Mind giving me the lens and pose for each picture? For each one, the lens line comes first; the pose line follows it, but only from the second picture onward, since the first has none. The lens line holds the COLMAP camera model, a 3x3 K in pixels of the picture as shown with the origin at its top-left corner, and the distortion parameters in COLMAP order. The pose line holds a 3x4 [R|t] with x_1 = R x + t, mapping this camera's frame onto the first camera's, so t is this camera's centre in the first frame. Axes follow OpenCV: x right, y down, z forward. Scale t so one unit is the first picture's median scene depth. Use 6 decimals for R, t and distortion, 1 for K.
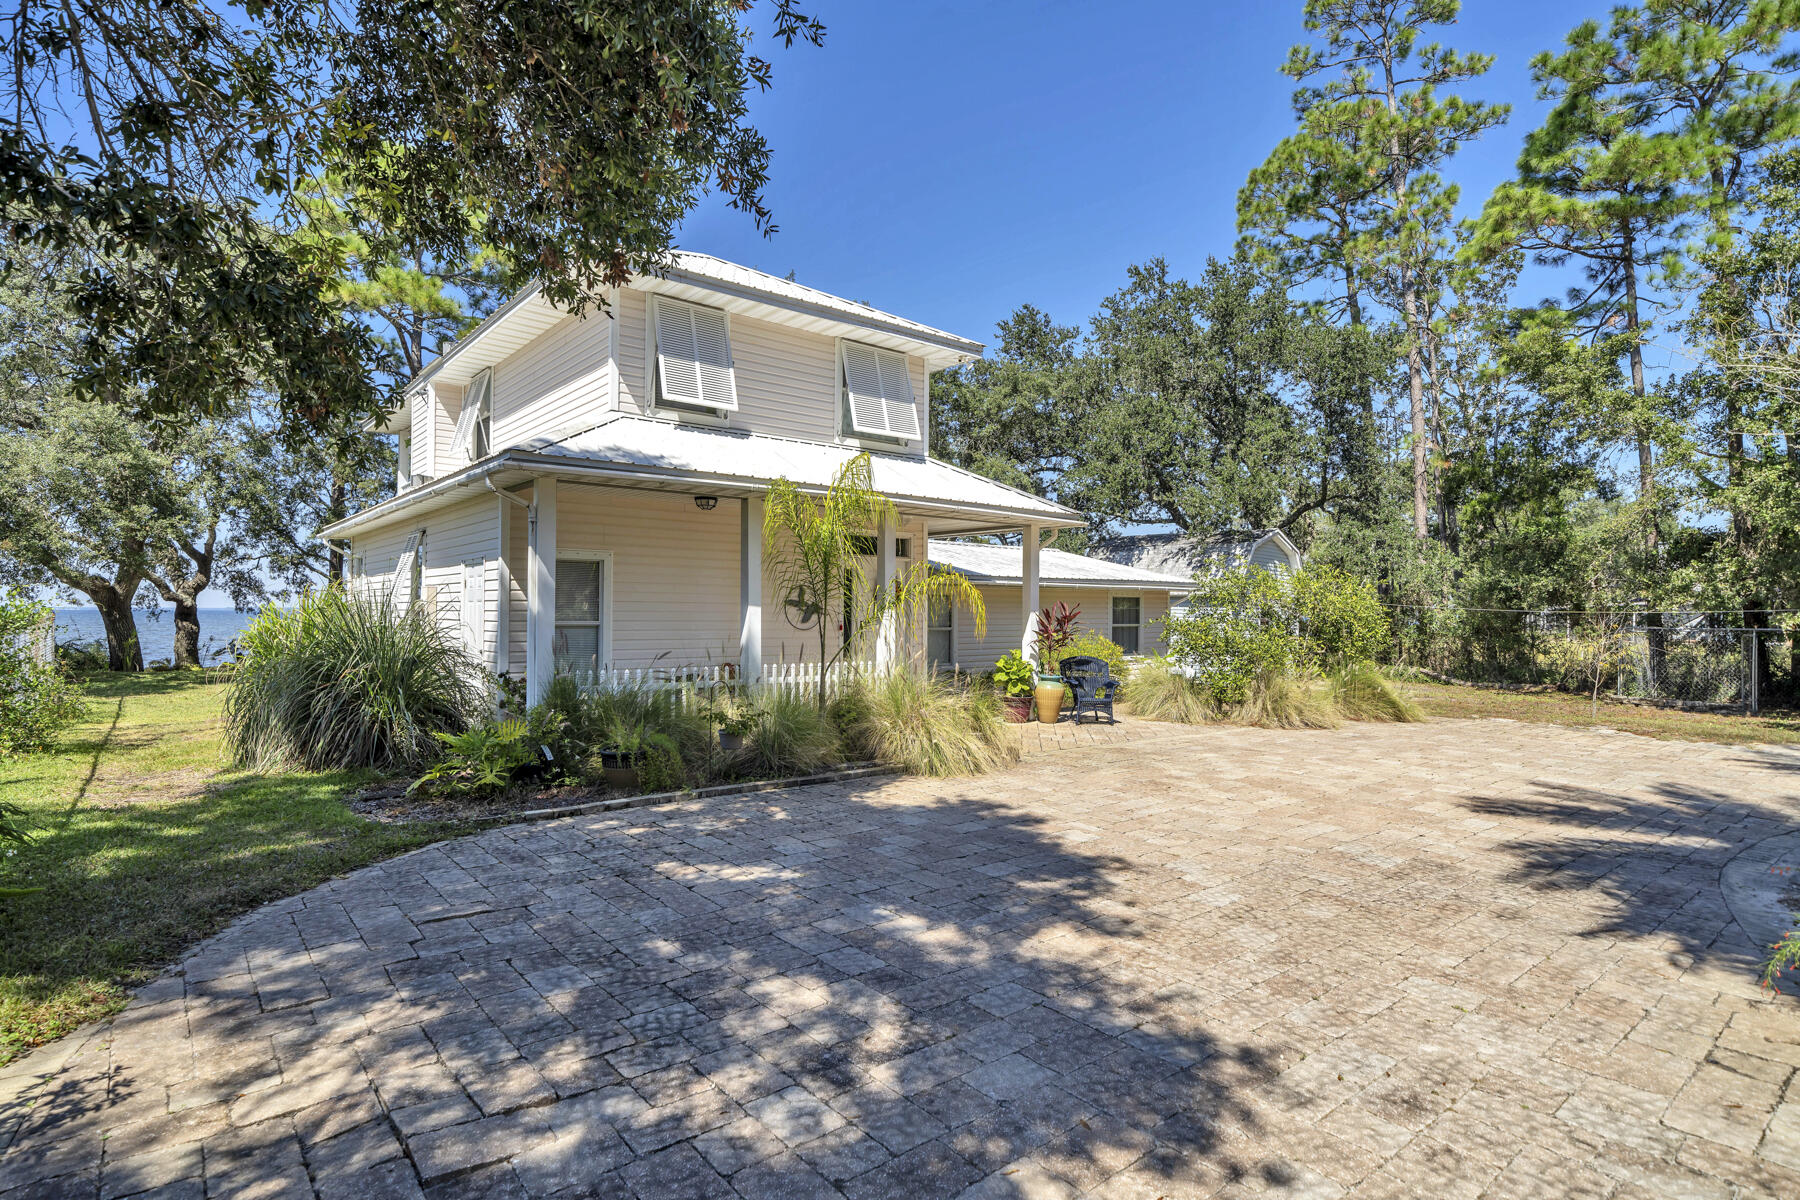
lens RADIAL K [[924.2, 0, 907.9], [0, 924.2, 609.9], [0, 0, 1]] dist [0.003461, -0.000729]
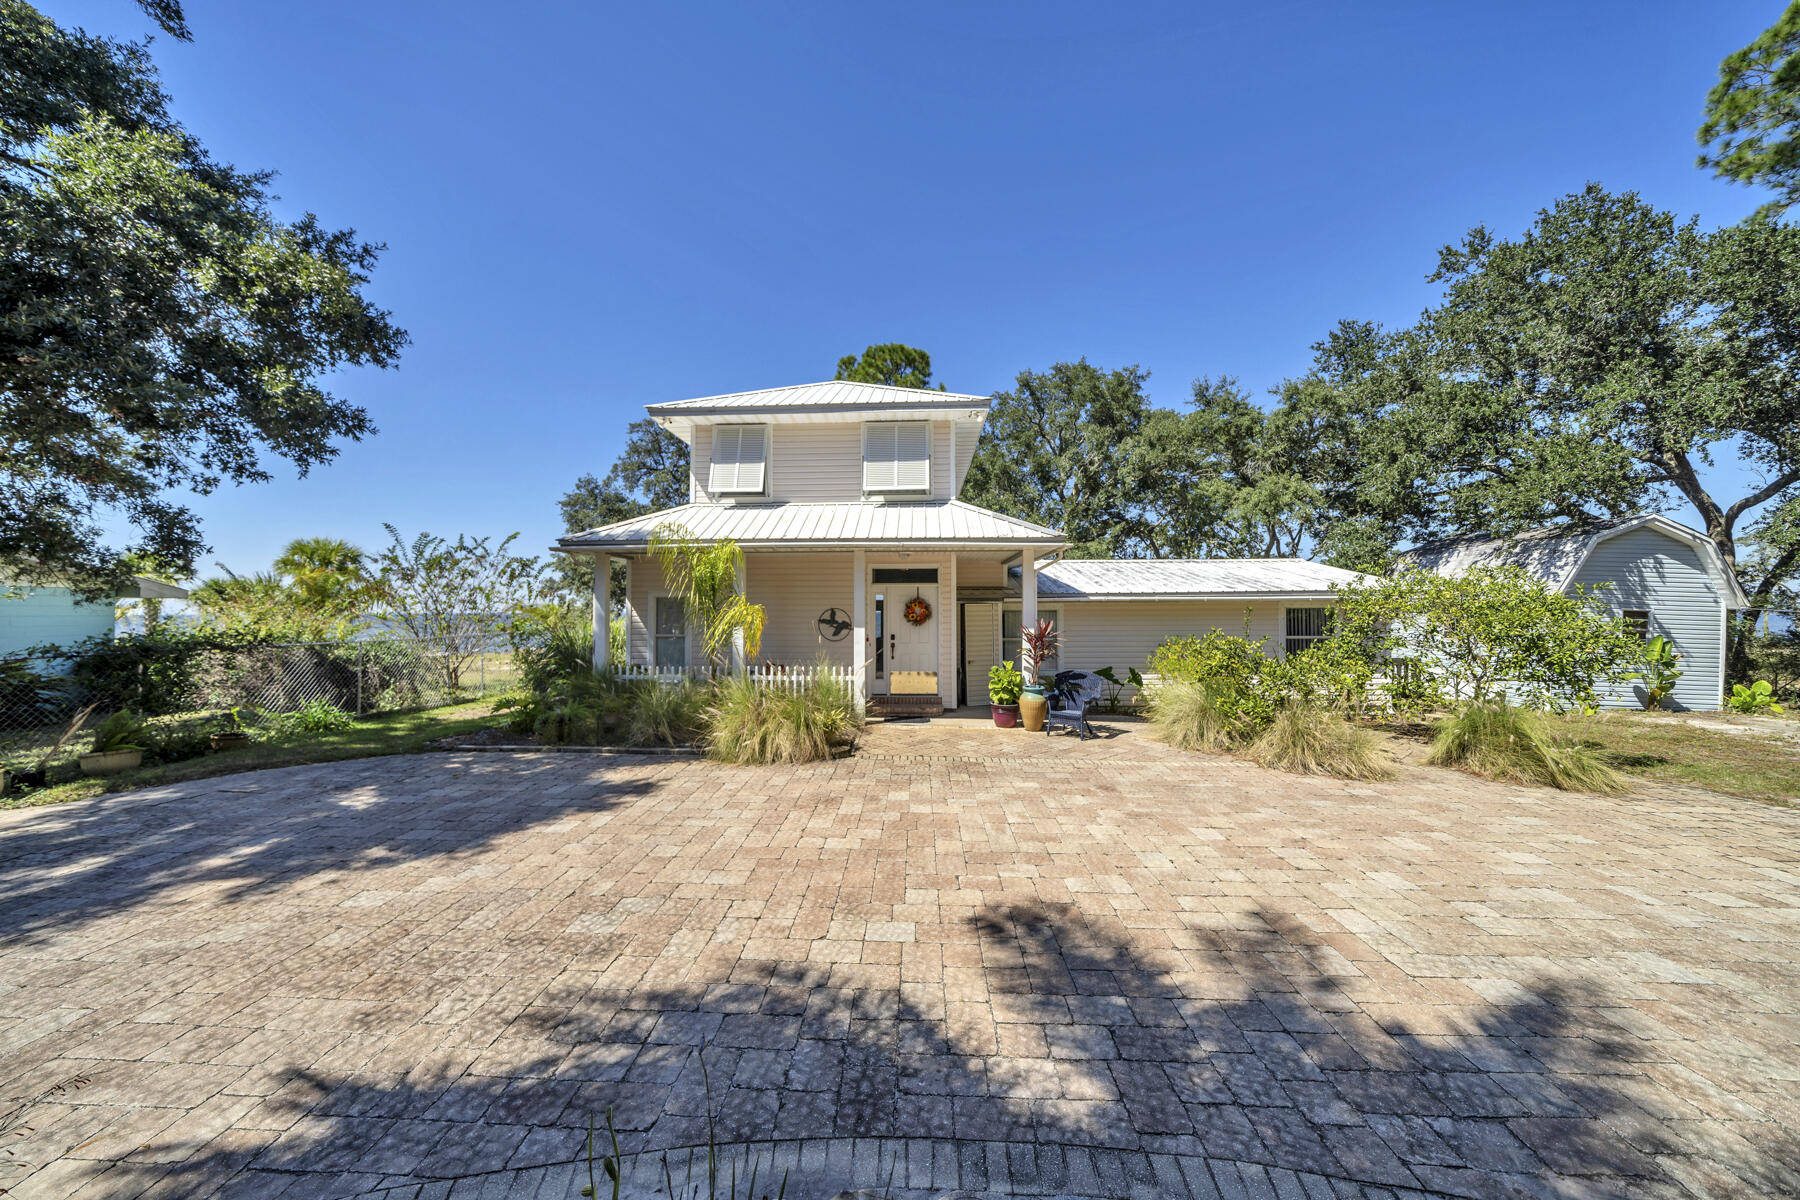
lens RADIAL K [[631.3, 0, 902.1], [0, 631.3, 608.7], [0, 0, 1]] dist [-0.007027, 0.000561]
pose [[0.736816, -0.011562, -0.675994, 1.378405], [0.008799, 0.999933, -0.007512, -0.042969], [0.676036, -0.000413, 0.736869, 0.881309]]
